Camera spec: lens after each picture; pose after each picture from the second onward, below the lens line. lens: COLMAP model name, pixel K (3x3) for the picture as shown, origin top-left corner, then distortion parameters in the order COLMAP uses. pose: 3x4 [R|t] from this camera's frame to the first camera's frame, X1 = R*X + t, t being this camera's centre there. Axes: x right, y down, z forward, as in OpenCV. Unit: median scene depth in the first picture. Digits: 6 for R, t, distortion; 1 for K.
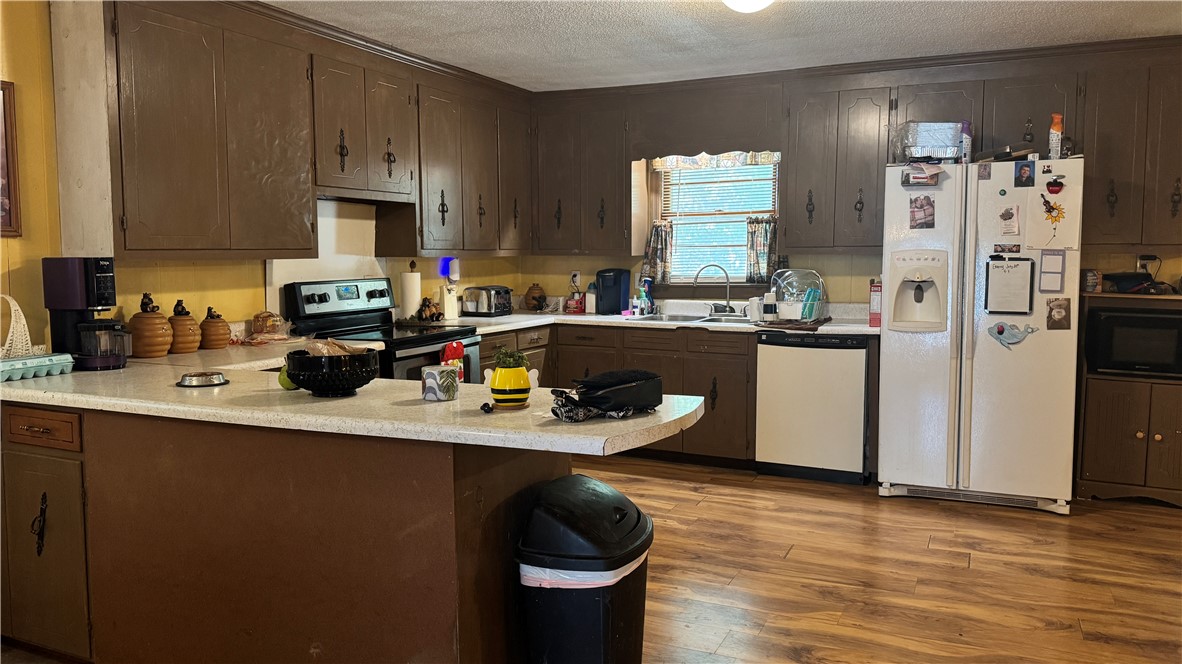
lens RADIAL K [[872.6, 0, 591.0], [0, 872.6, 332.0], [0, 0, 1]] dist [-0.004111, -0.002421]
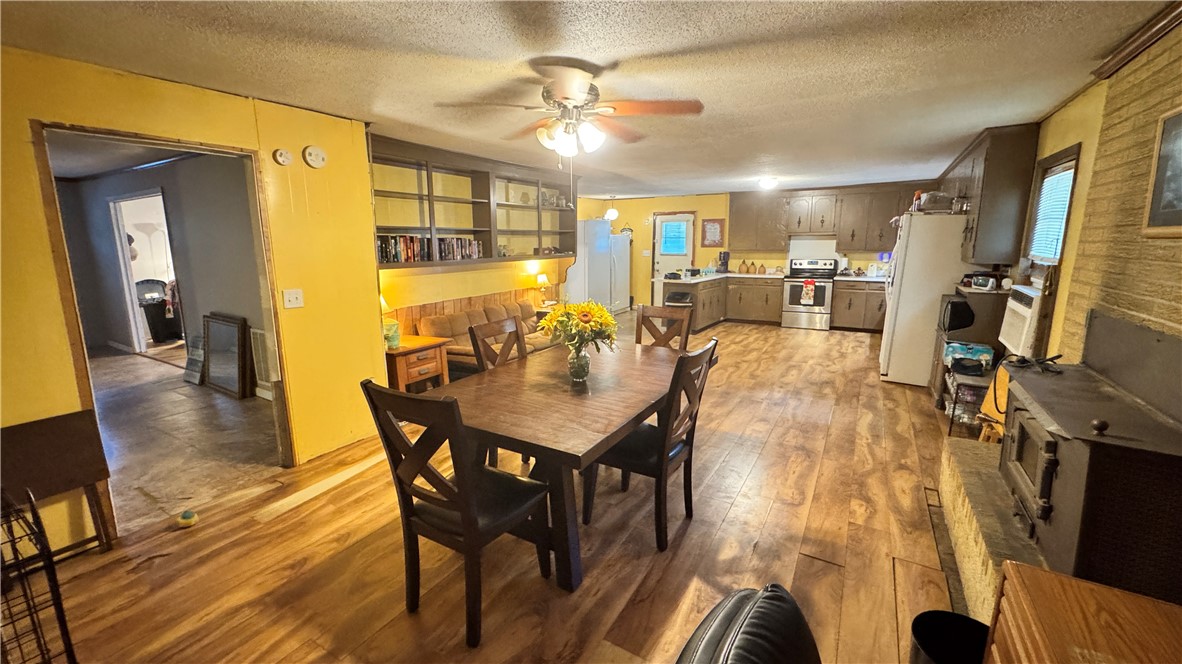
lens RADIAL K [[474.4, 0, 588.7], [0, 474.4, 334.8], [0, 0, 1]] dist [-0.001590, -0.000343]
pose [[-0.107676, 0.197780, -0.974315, 1.523463], [-0.082105, 0.974896, 0.206972, -0.077234], [0.990790, 0.102282, -0.088734, 0.324646]]
